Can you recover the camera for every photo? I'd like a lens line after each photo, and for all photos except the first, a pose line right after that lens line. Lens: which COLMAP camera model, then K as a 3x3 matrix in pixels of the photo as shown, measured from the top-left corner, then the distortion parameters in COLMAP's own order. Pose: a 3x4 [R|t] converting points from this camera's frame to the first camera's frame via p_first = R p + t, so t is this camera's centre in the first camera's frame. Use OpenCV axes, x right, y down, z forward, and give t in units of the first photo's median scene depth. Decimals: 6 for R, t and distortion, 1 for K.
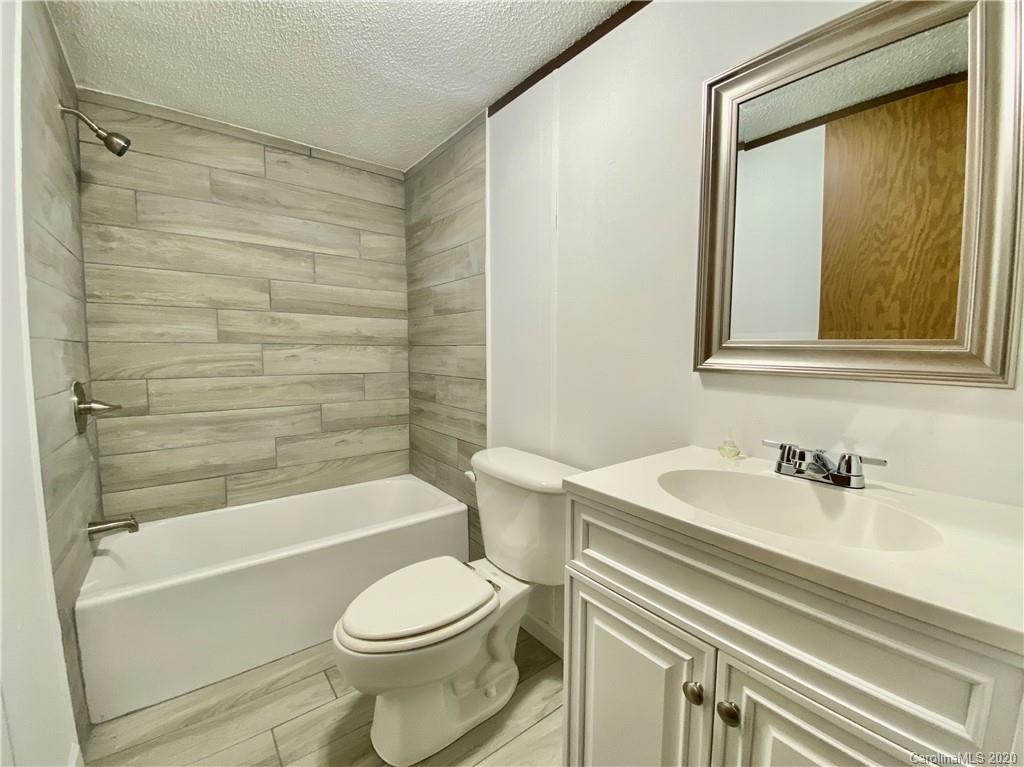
lens RADIAL K [[407.7, 0, 512.0], [0, 407.7, 383.5], [0, 0, 1]] dist [0.001017, -0.013031]
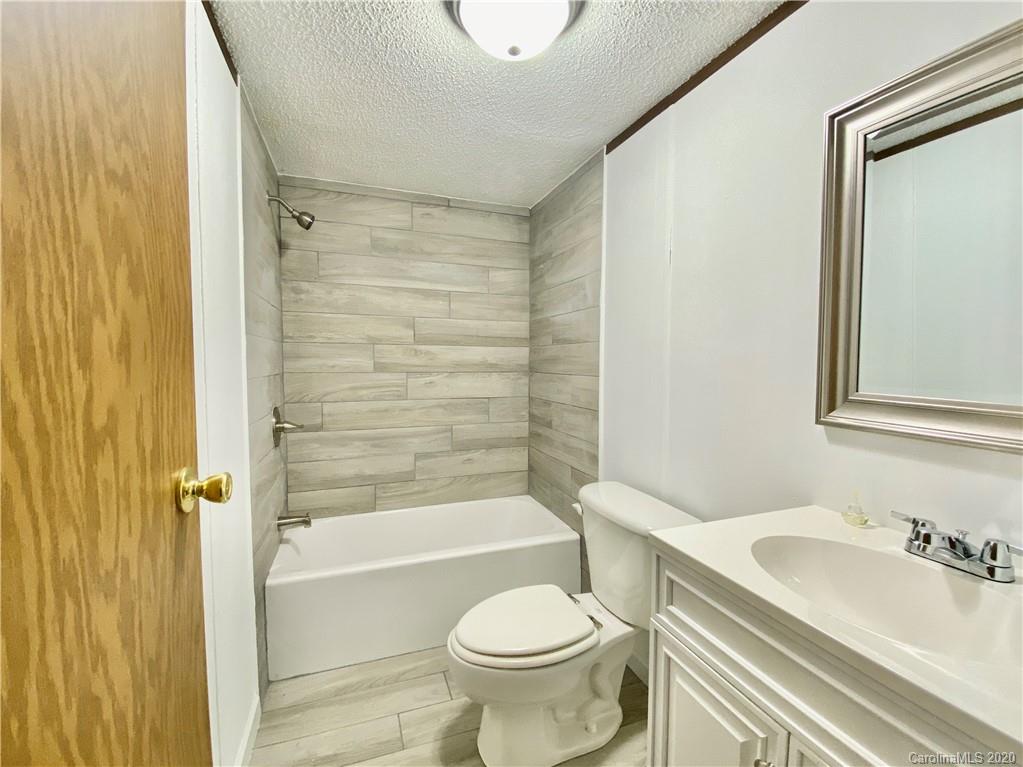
lens RADIAL K [[420.1, 0, 517.4], [0, 420.1, 384.6], [0, 0, 1]] dist [0.002339, -0.014824]
pose [[0.954942, 0.014847, -0.296420, 0.060199], [-0.023559, 0.999388, -0.025838, -0.054132], [0.295855, 0.031657, 0.954708, -0.063551]]
